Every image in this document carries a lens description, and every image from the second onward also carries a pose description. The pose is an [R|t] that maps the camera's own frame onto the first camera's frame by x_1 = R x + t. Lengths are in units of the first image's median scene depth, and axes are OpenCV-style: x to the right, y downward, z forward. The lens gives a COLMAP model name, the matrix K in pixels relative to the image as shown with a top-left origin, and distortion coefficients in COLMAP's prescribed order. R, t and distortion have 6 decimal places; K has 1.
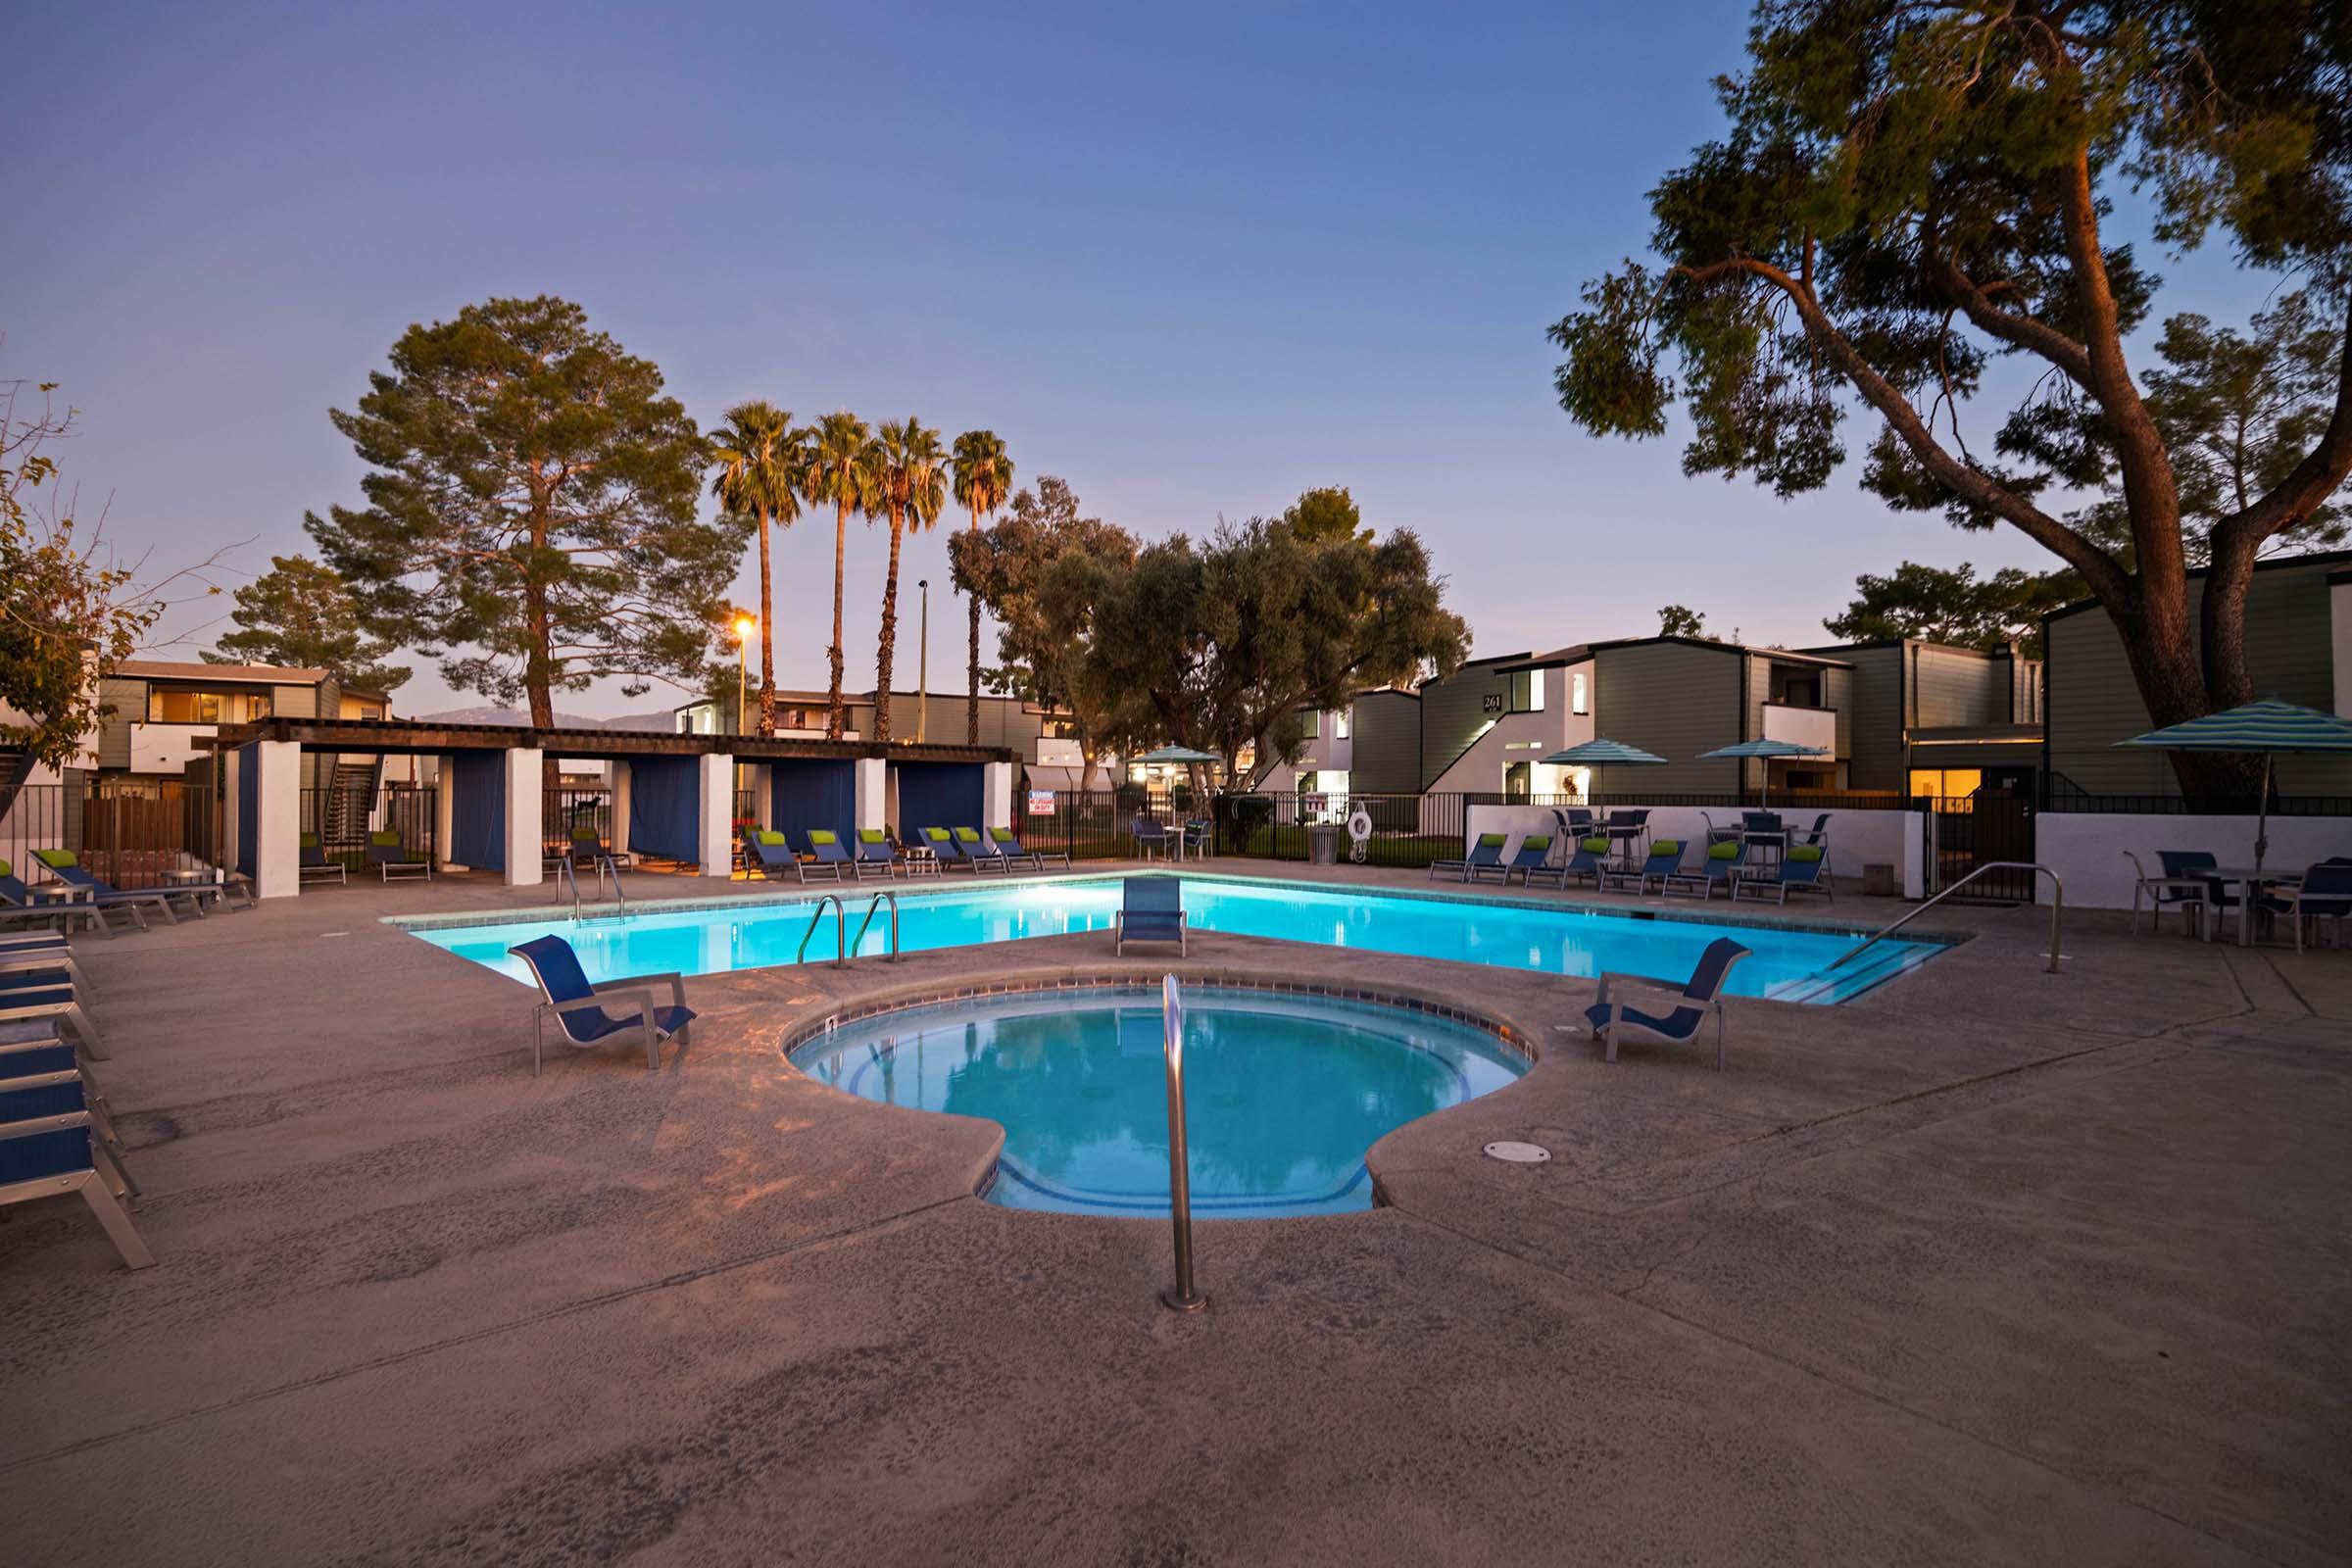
lens RADIAL K [[1107.9, 0, 1163.6], [0, 1107.9, 784.4], [0, 0, 1]] dist [-0.023028, 0.007125]
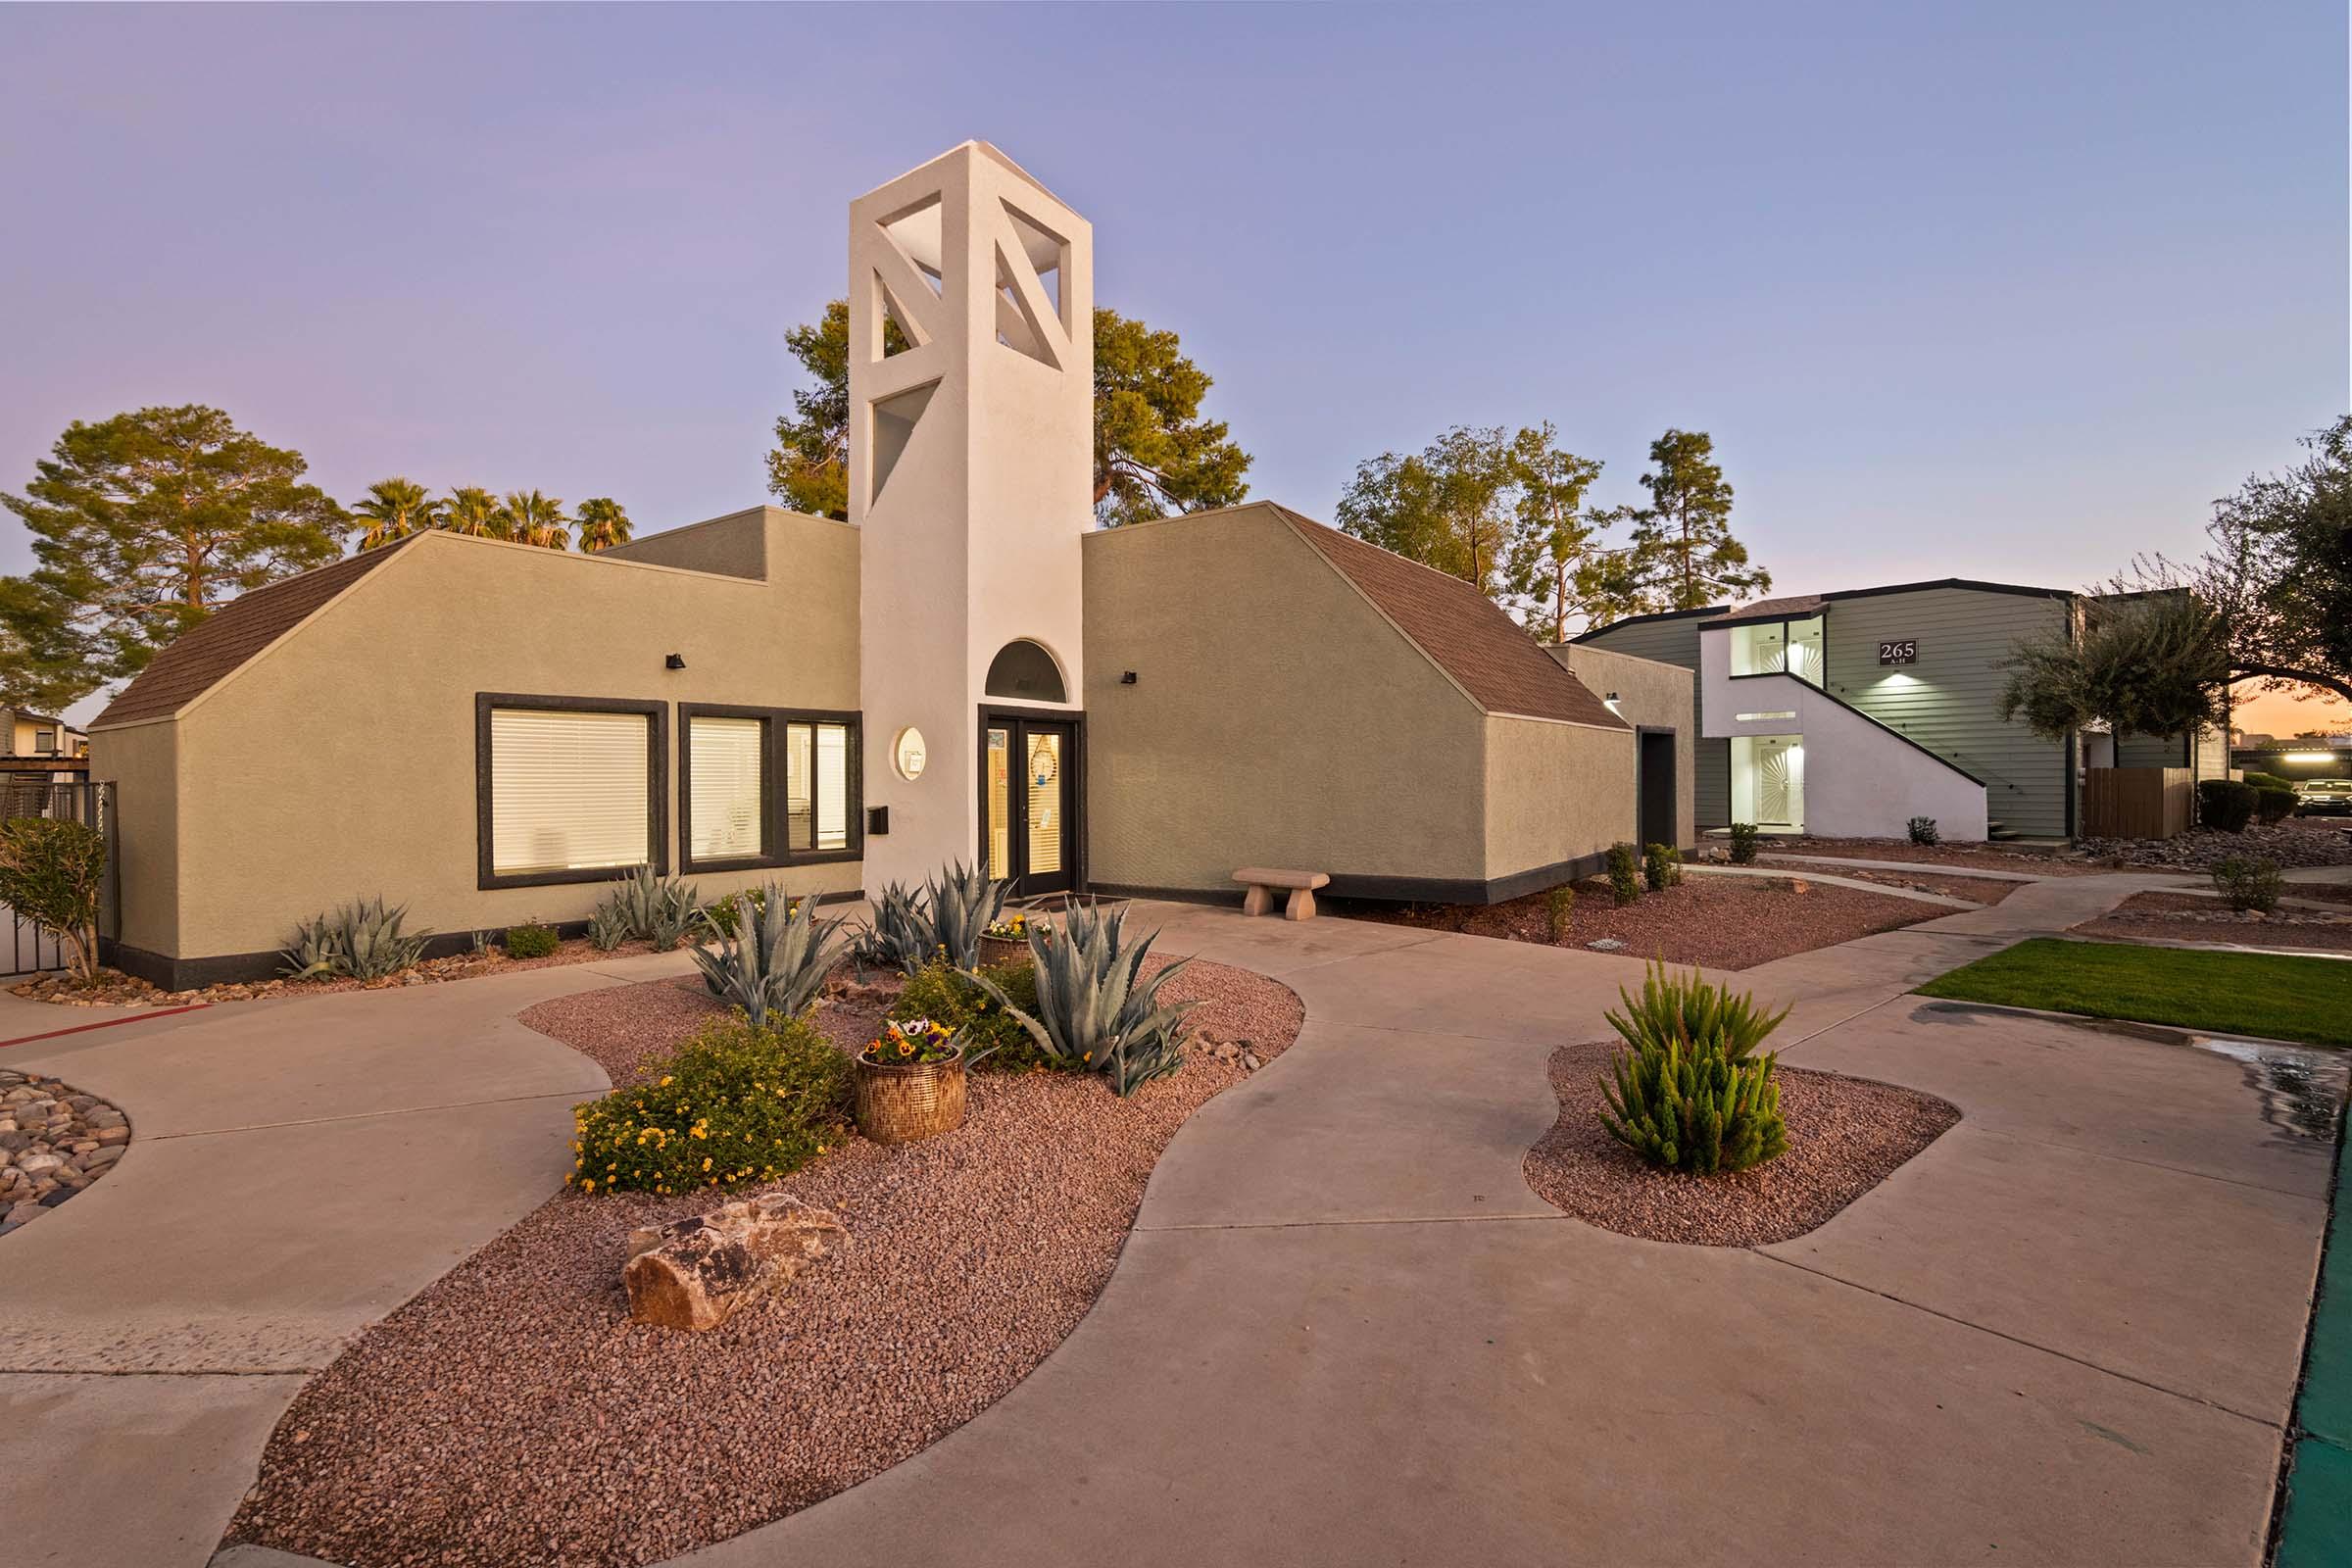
lens RADIAL K [[1107.9, 0, 1176.9], [0, 1107.9, 783.2], [0, 0, 1]] dist [-0.023028, 0.007125]
pose [[0.986656, -0.015327, 0.162098, 0.360145], [0.013730, 0.999846, 0.010968, -0.003275], [-0.162241, -0.008596, 0.986714, -0.450751]]
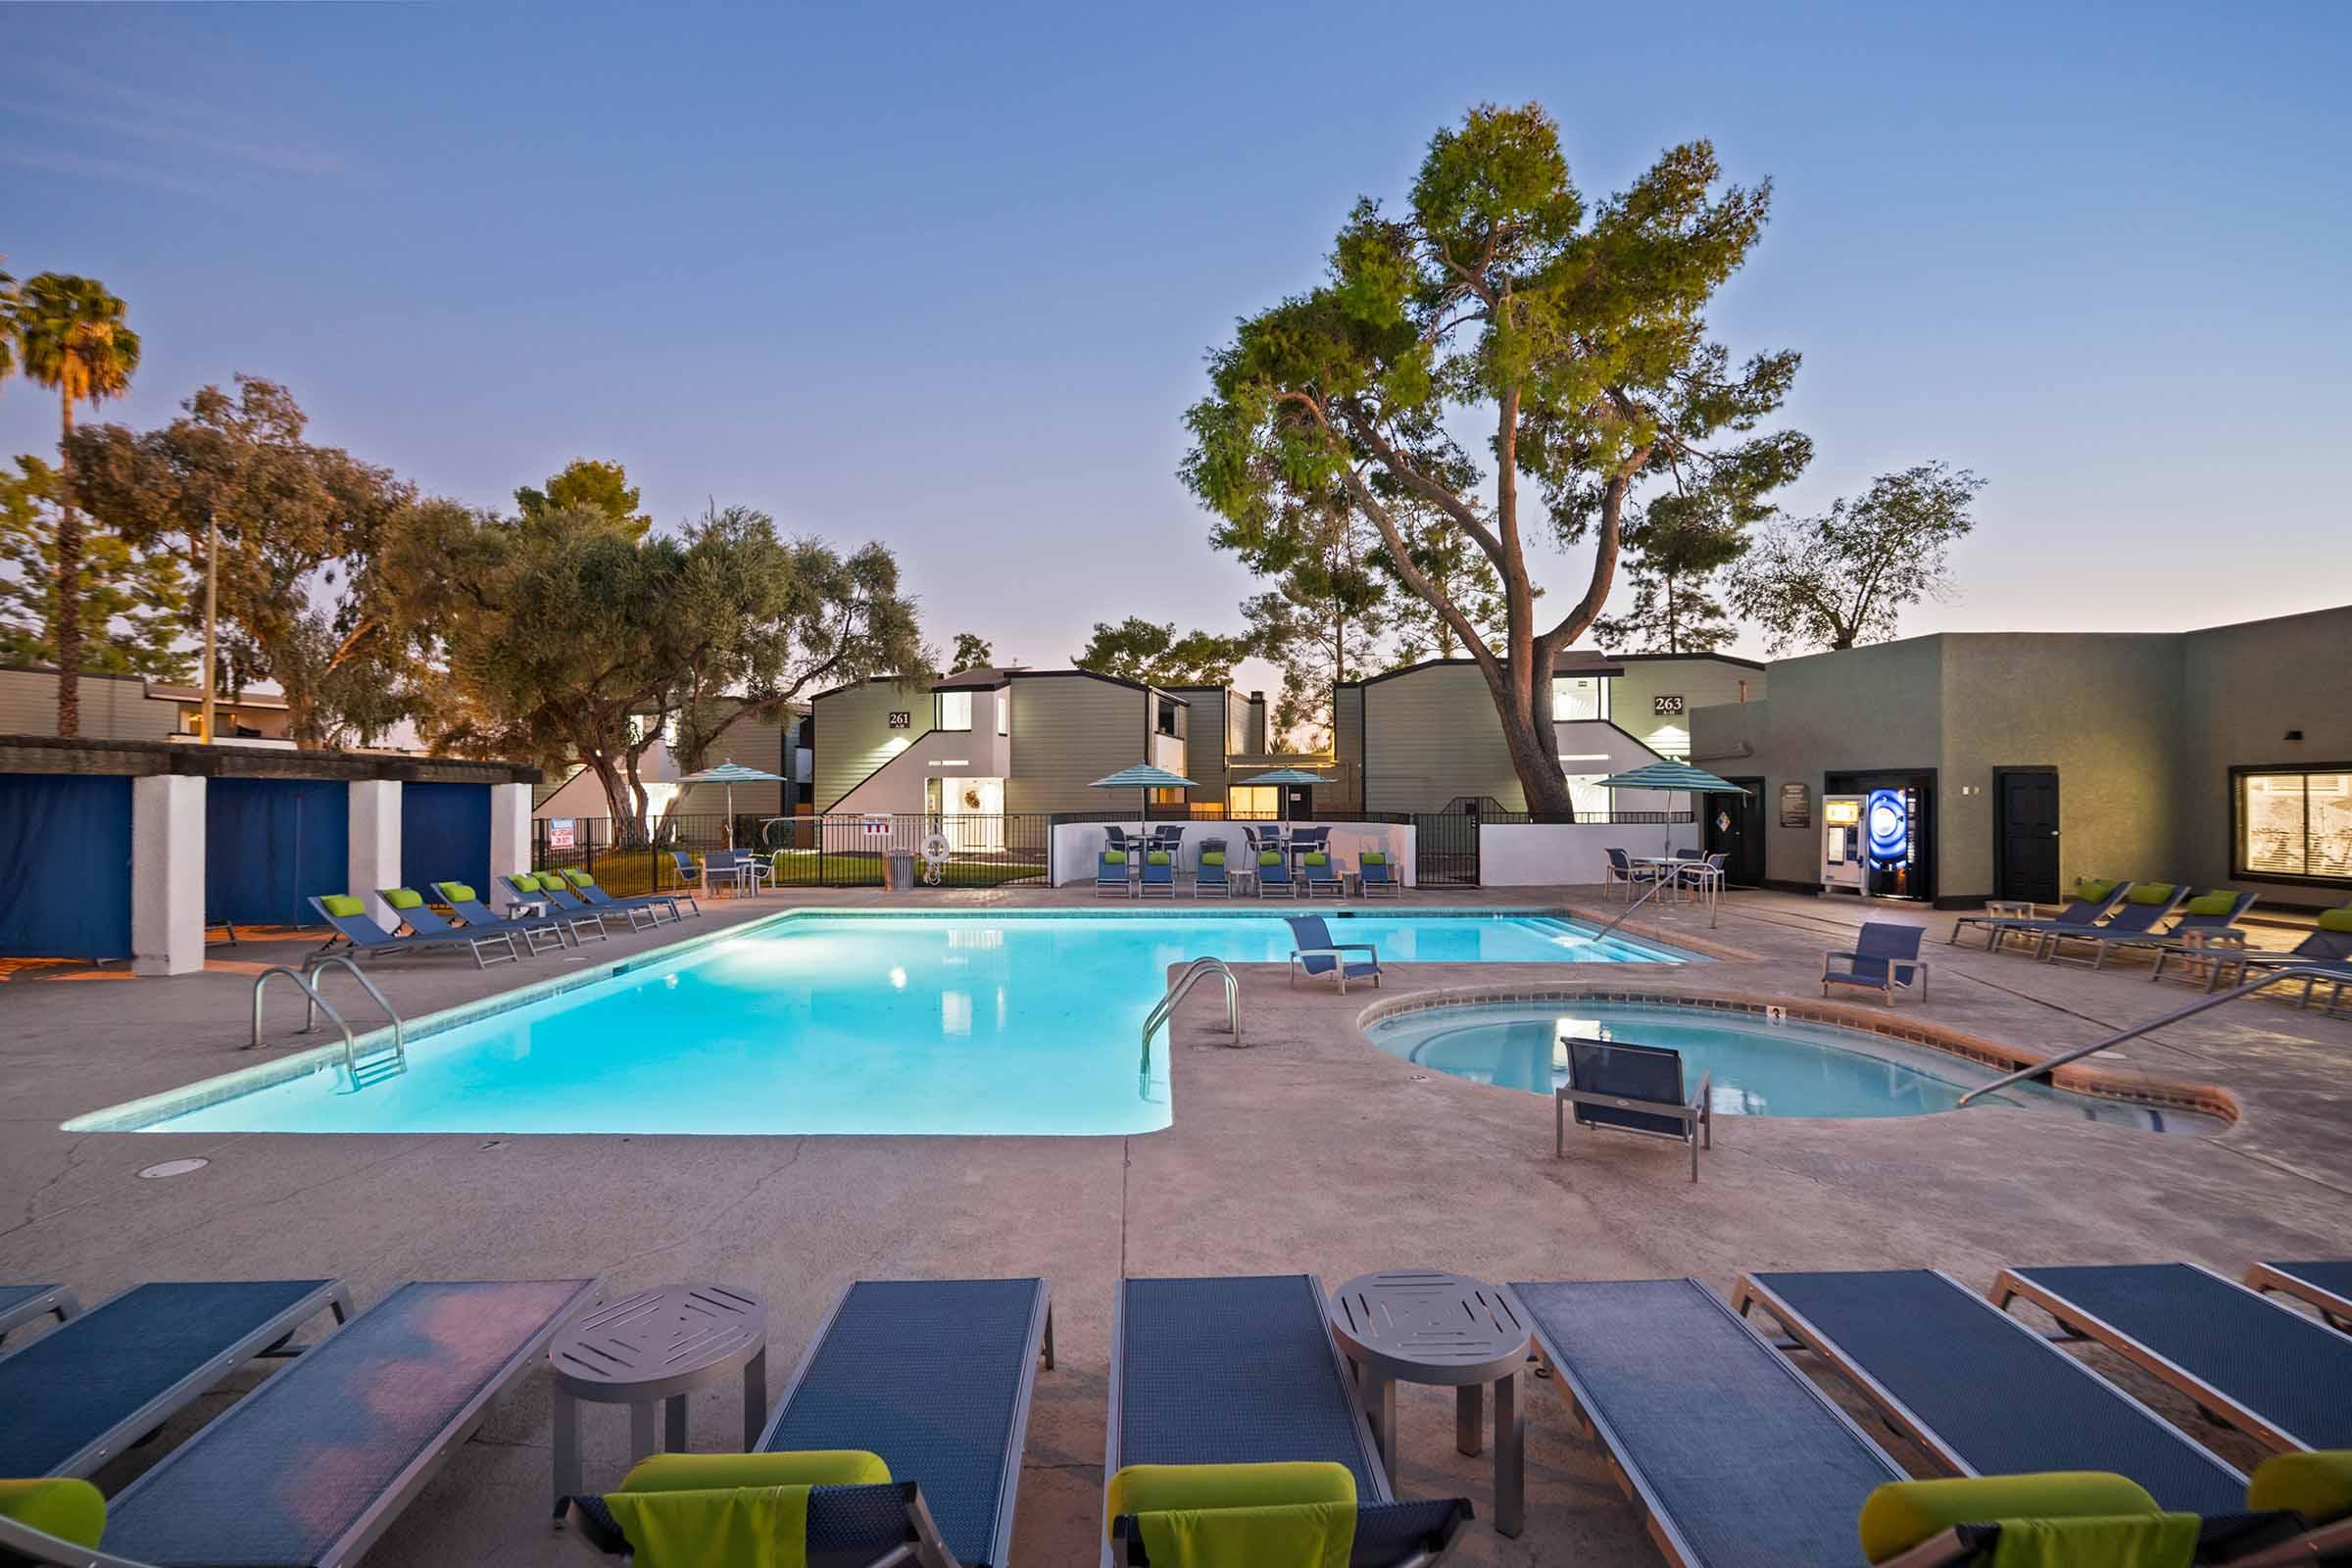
lens RADIAL K [[1107.9, 0, 1167.8], [0, 1107.9, 786.2], [0, 0, 1]] dist [-0.023028, 0.007125]
pose [[0.713648, -0.000578, 0.700504, -0.210792], [0.003377, 0.999991, -0.002616, -0.008600], [-0.700496, 0.004232, 0.713644, 0.090610]]
